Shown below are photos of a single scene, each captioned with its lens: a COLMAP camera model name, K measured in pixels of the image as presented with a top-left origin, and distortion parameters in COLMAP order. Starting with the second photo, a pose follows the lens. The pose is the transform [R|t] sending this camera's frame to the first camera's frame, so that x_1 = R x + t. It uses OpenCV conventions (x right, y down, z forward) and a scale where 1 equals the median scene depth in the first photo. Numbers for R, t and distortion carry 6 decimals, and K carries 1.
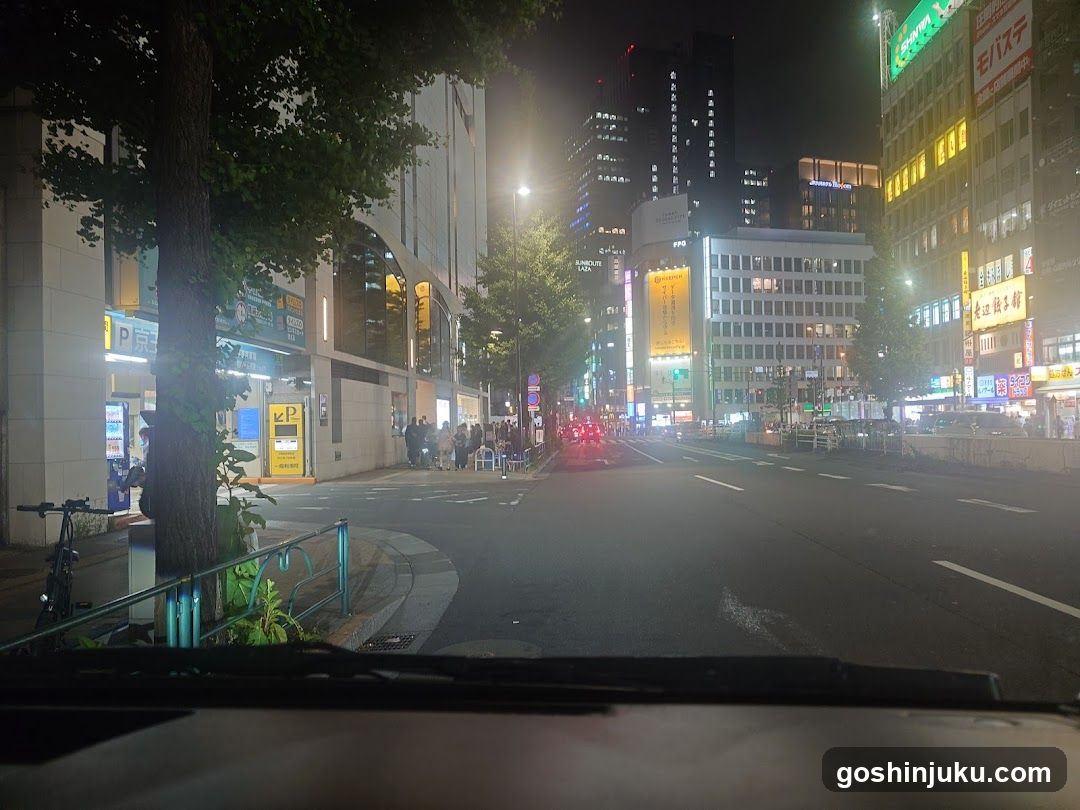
lens RADIAL K [[752.2, 0, 540.0], [0, 752.2, 405.0], [0, 0, 1]] dist [0.003460, 0.000462]
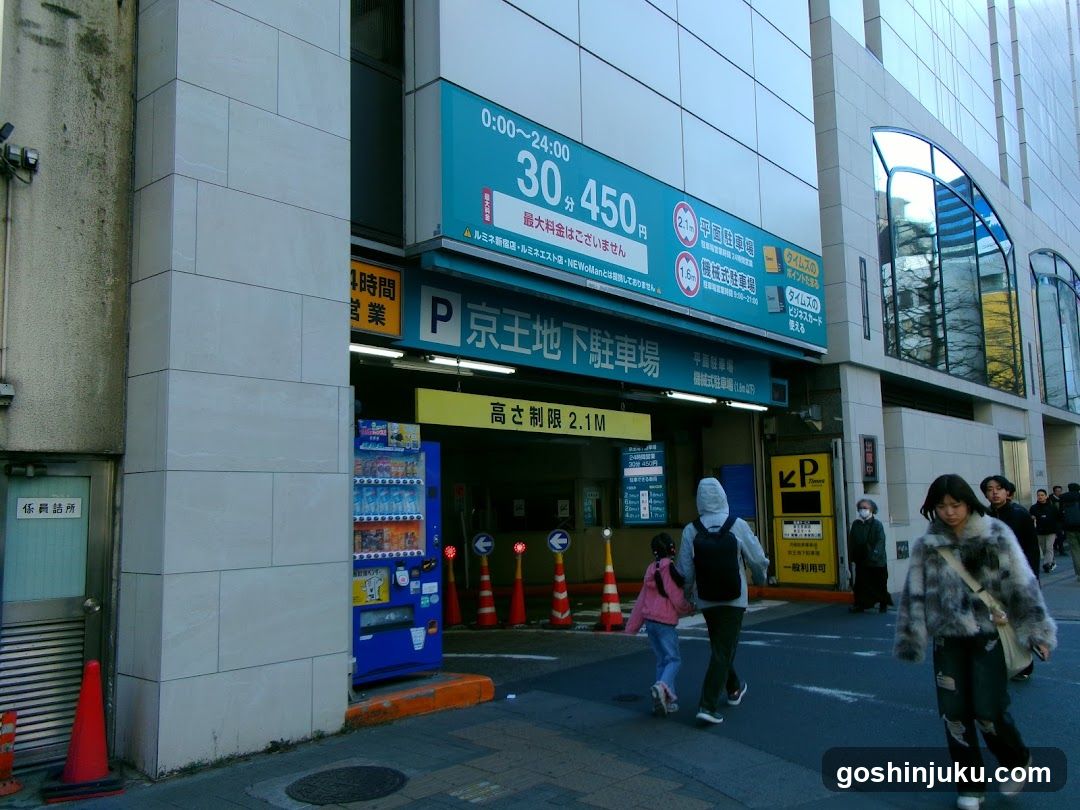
lens RADIAL K [[902.0, 0, 540.0], [0, 902.0, 405.0], [0, 0, 1]] dist [-0.009260, 0.001216]
pose [[0.795689, -0.056672, -0.603049, -0.086126], [0.013236, 0.997002, -0.076231, 0.010204], [0.605561, 0.052674, 0.794054, 0.352871]]
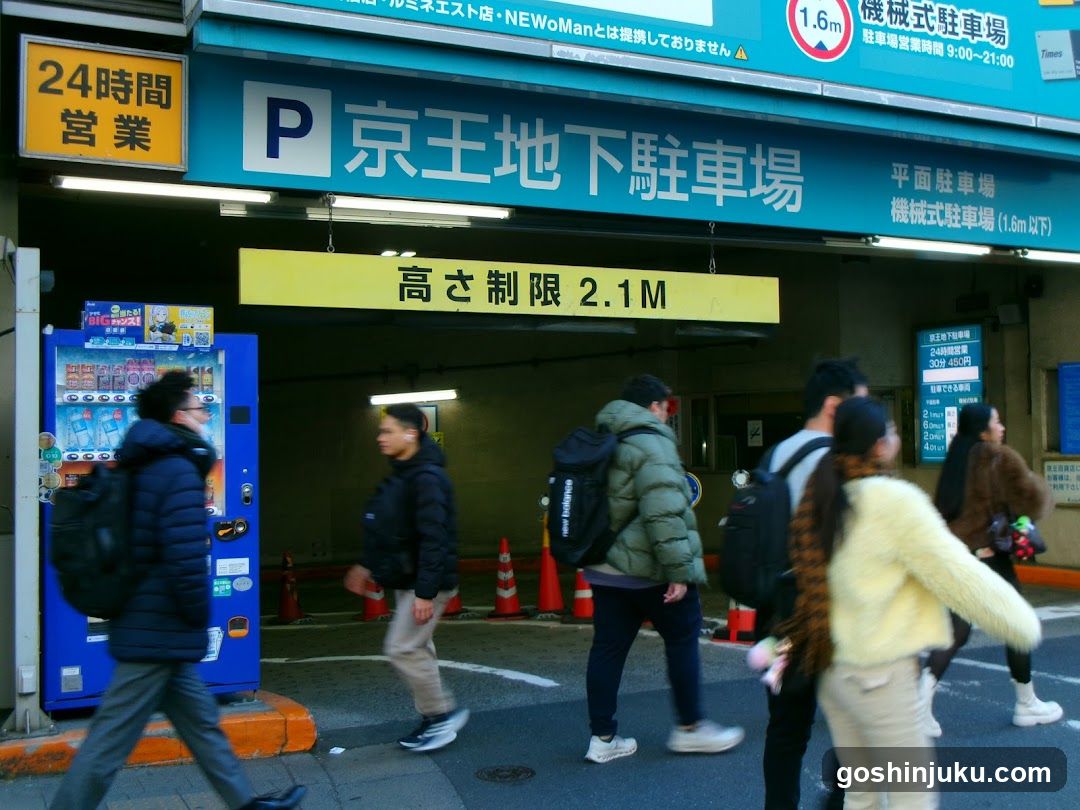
lens RADIAL K [[1249.6, 0, 540.0], [0, 1249.6, 405.0], [0, 0, 1]] dist [-0.046921, 0.010850]
pose [[0.503717, 0.000045, -0.863869, -0.034964], [0.021552, 0.999688, 0.012618, 0.012109], [0.863600, -0.024974, 0.503559, 0.519987]]
